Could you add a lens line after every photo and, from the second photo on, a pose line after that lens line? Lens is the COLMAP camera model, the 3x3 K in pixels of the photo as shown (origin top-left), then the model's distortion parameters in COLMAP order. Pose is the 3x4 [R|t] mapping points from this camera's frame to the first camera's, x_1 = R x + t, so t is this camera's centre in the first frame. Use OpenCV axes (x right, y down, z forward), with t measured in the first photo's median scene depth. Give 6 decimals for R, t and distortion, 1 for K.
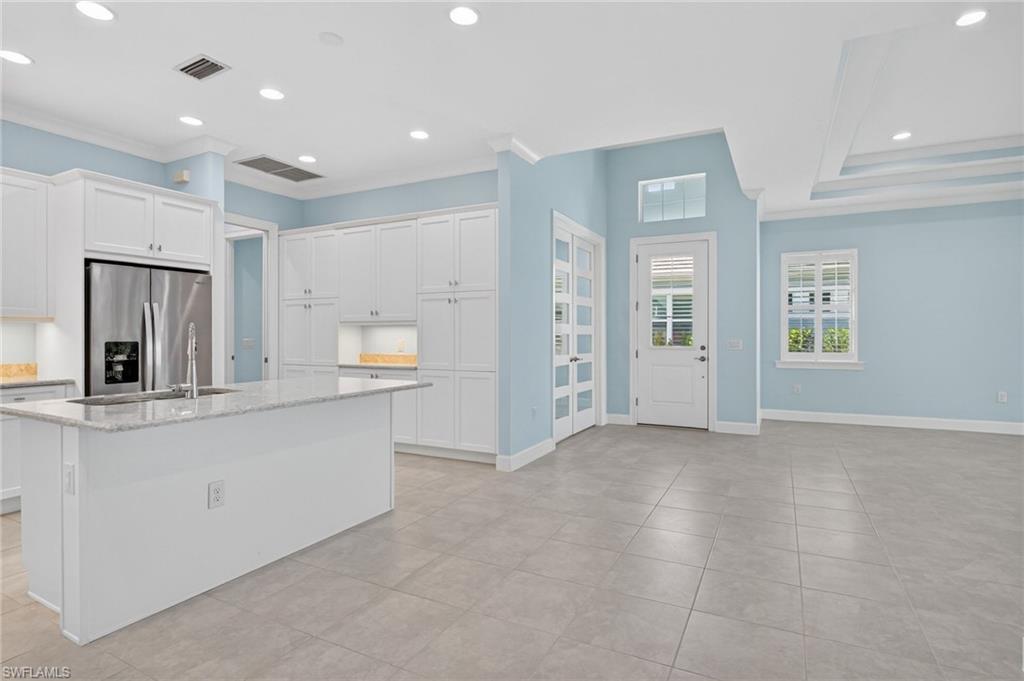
lens RADIAL K [[489.7, 0, 525.2], [0, 489.7, 331.1], [0, 0, 1]] dist [-0.023568, 0.000046]
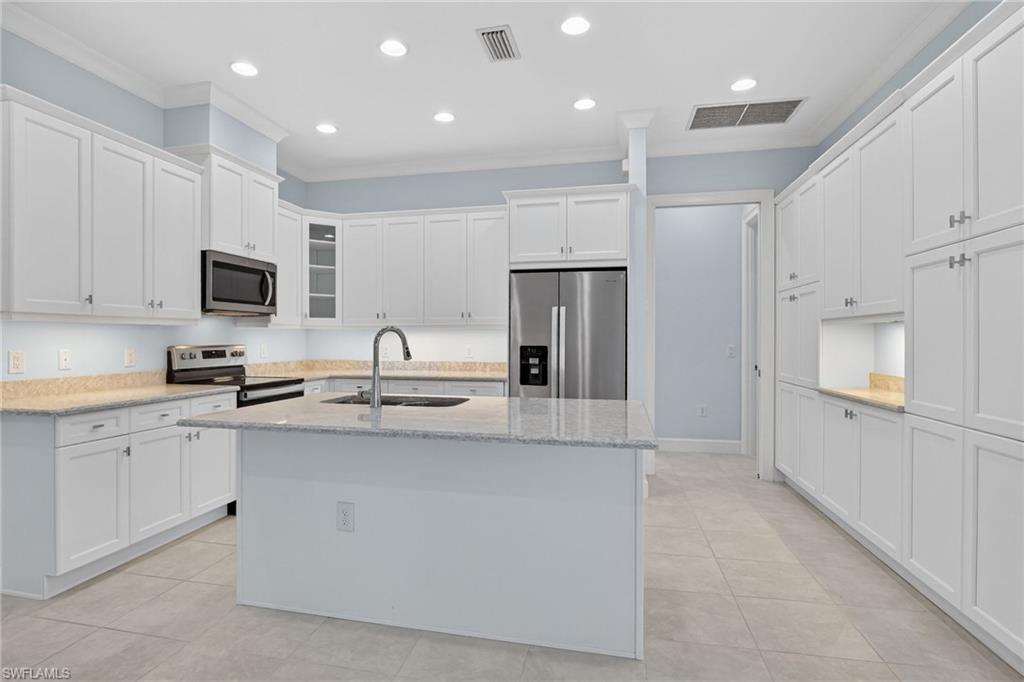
lens RADIAL K [[513.7, 0, 512.0], [0, 513.7, 341.0], [0, 0, 1]] dist [-0.014986, -0.000062]
pose [[0.259199, 0.006502, -0.965802, 0.208621], [0.002230, 0.999971, 0.007330, 0.003288], [0.965821, -0.004054, 0.259177, 0.616889]]
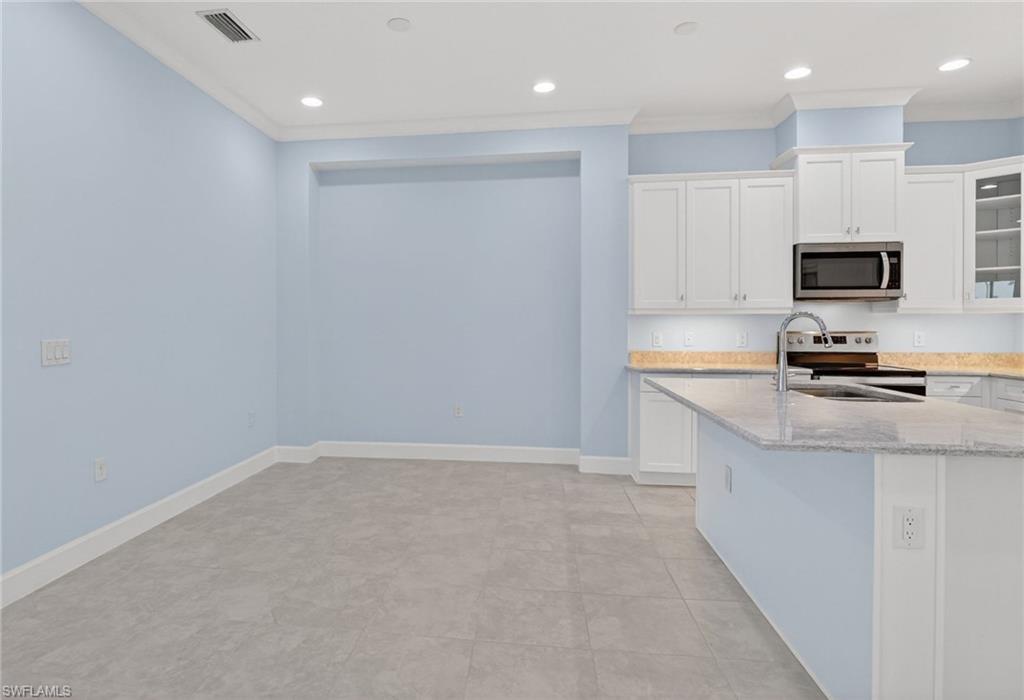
lens RADIAL K [[569.2, 0, 450.9], [0, 569.2, 331.4], [0, 0, 1]] dist [-0.018532, -0.000070]
pose [[-0.949068, 0.005066, -0.315032, 0.179689], [0.002270, 0.999955, 0.009241, 0.005650], [0.315065, 0.008055, -0.949036, 1.147606]]
